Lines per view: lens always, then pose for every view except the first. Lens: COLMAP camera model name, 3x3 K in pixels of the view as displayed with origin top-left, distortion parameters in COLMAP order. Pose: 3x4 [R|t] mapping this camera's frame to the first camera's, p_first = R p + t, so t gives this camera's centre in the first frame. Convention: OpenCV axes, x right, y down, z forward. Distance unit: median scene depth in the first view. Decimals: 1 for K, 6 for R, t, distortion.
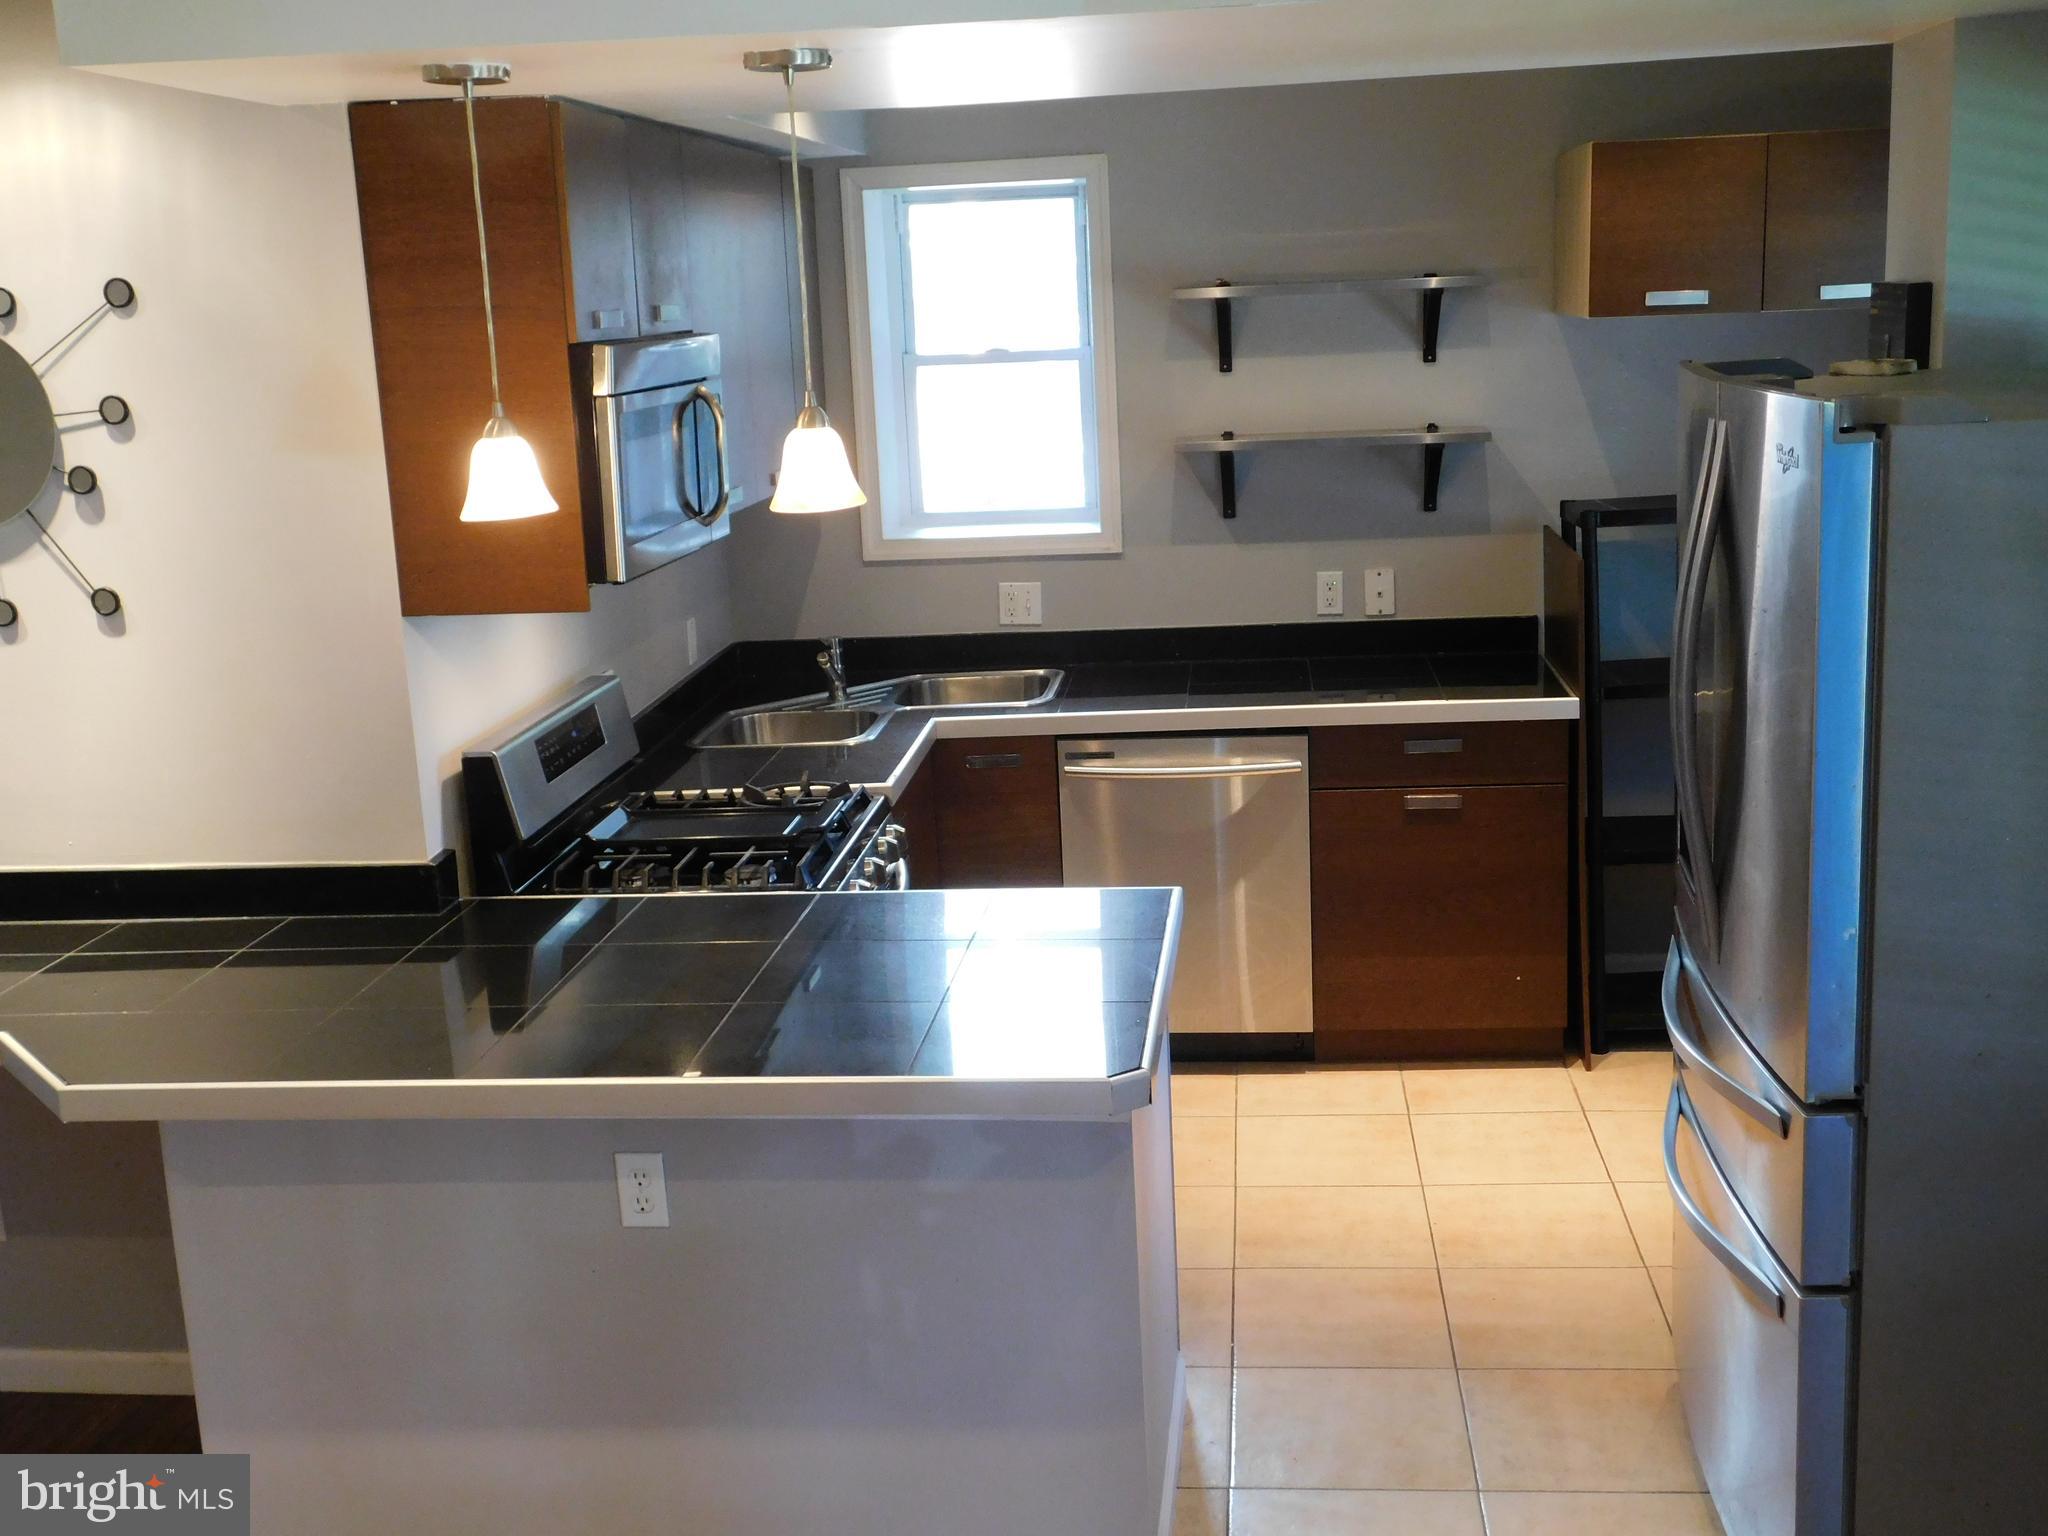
lens RADIAL K [[2162.4, 0, 1029.6], [0, 2162.4, 769.0], [0, 0, 1]] dist [0.003250, 0.003564]
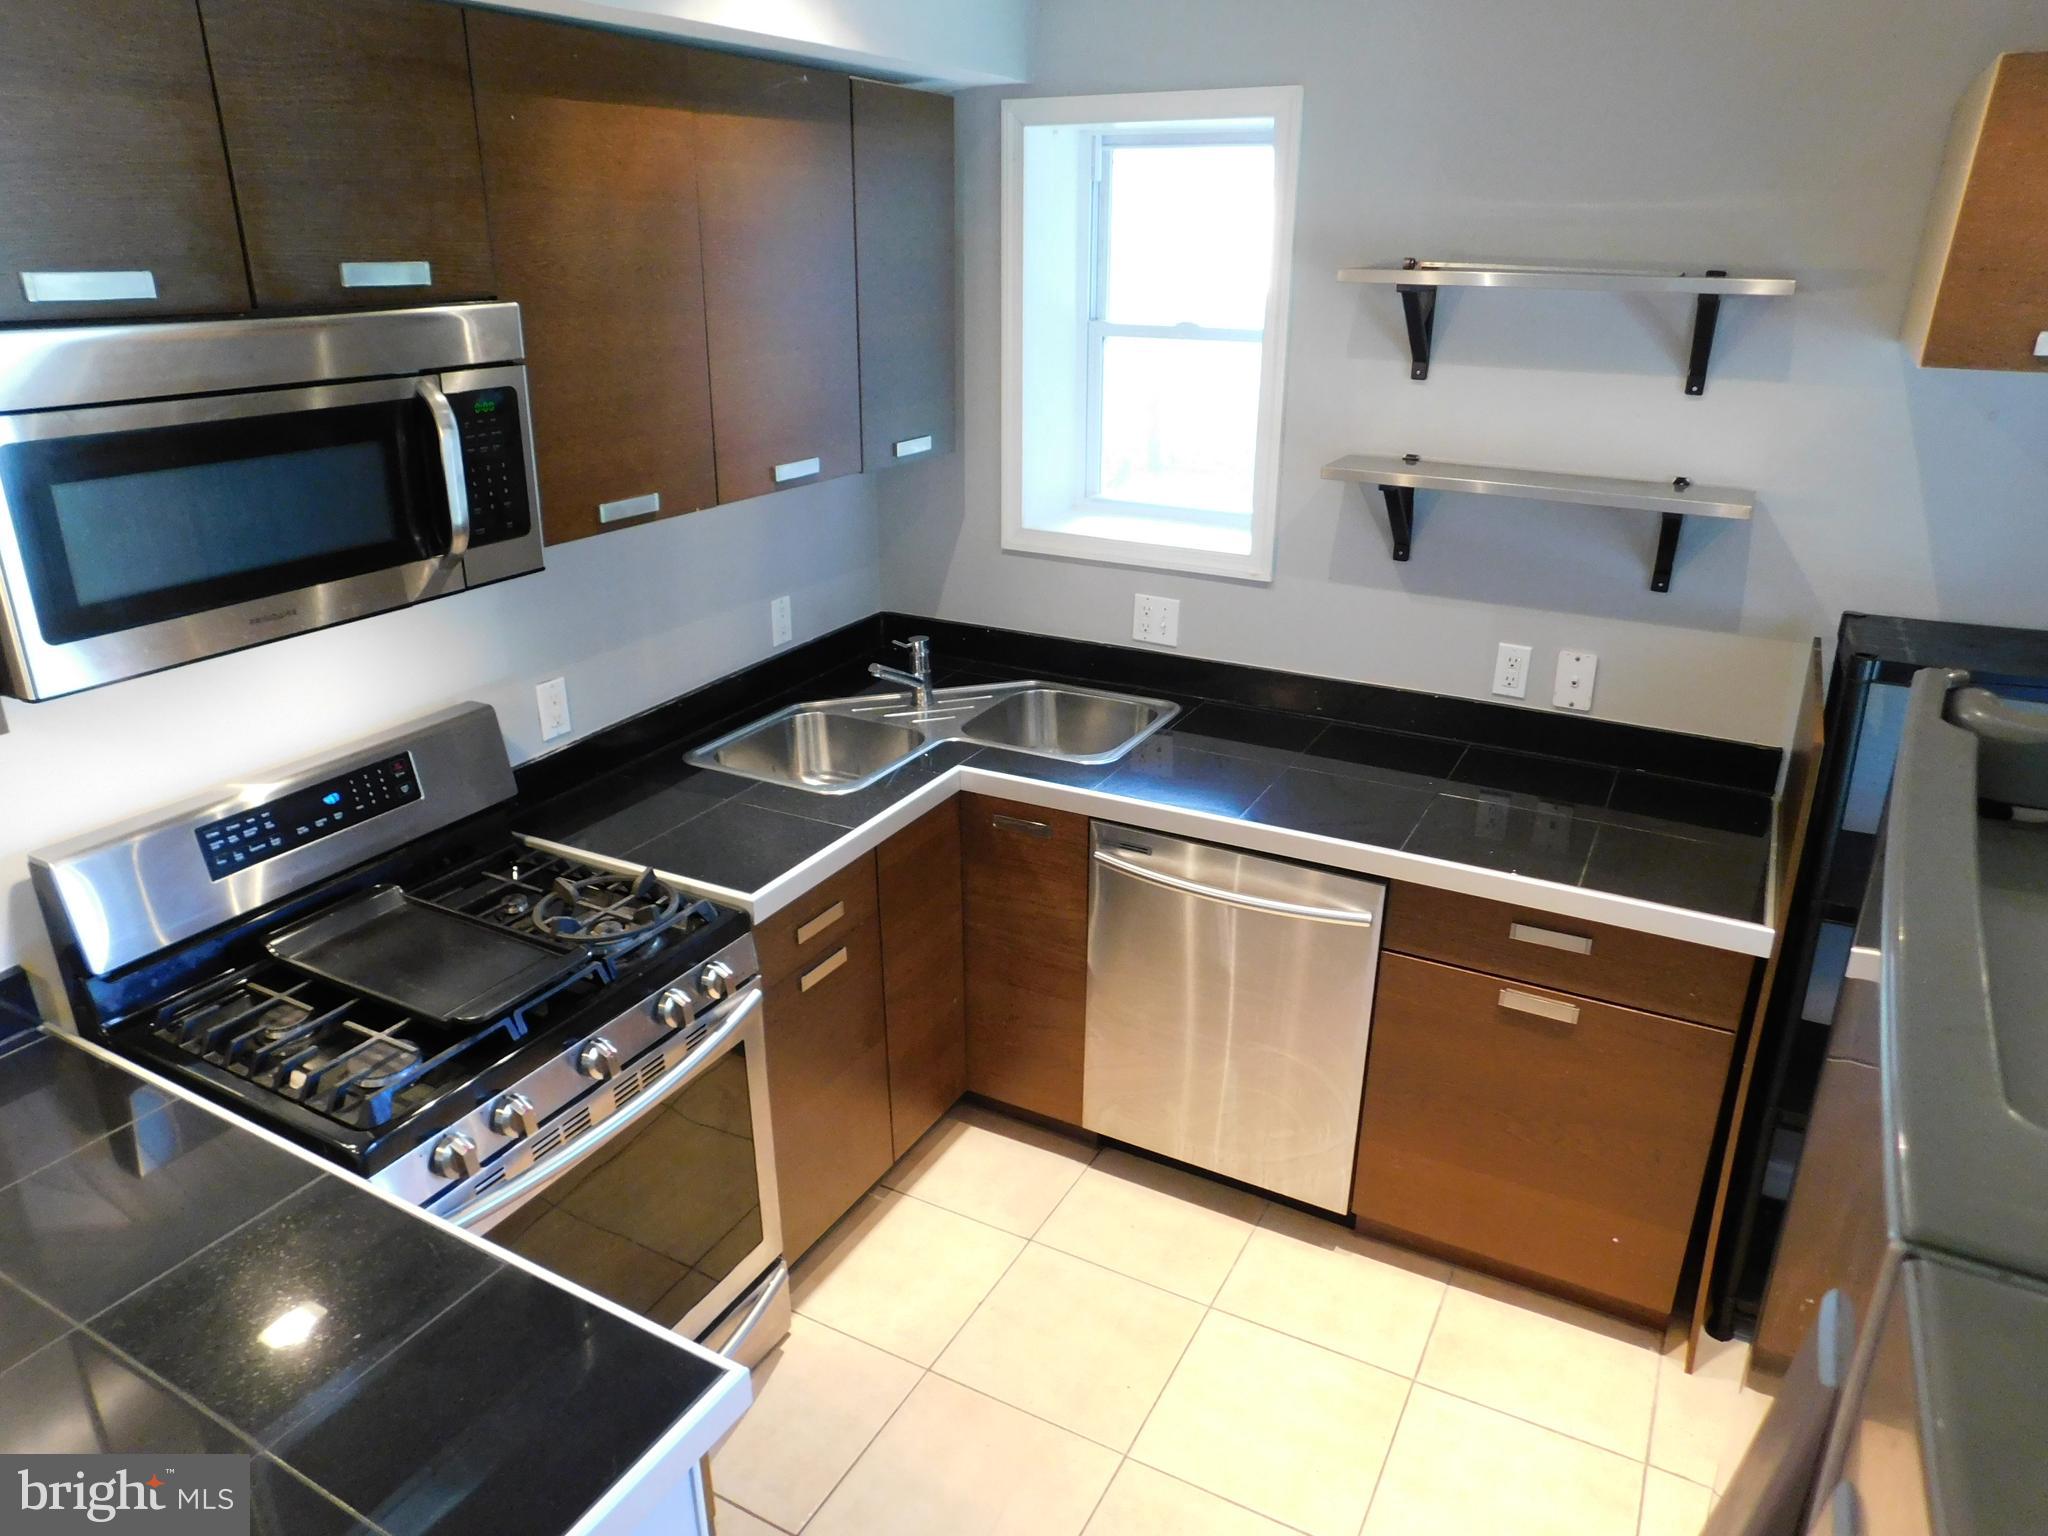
lens RADIAL K [[1360.3, 0, 1022.7], [0, 1360.3, 766.3], [0, 0, 1]] dist [-0.070023, 0.053618]
pose [[0.921023, 0.187036, -0.341664, 0.151972], [-0.129503, 0.974308, 0.184262, -0.117465], [0.367349, -0.125463, 0.921582, 0.474530]]
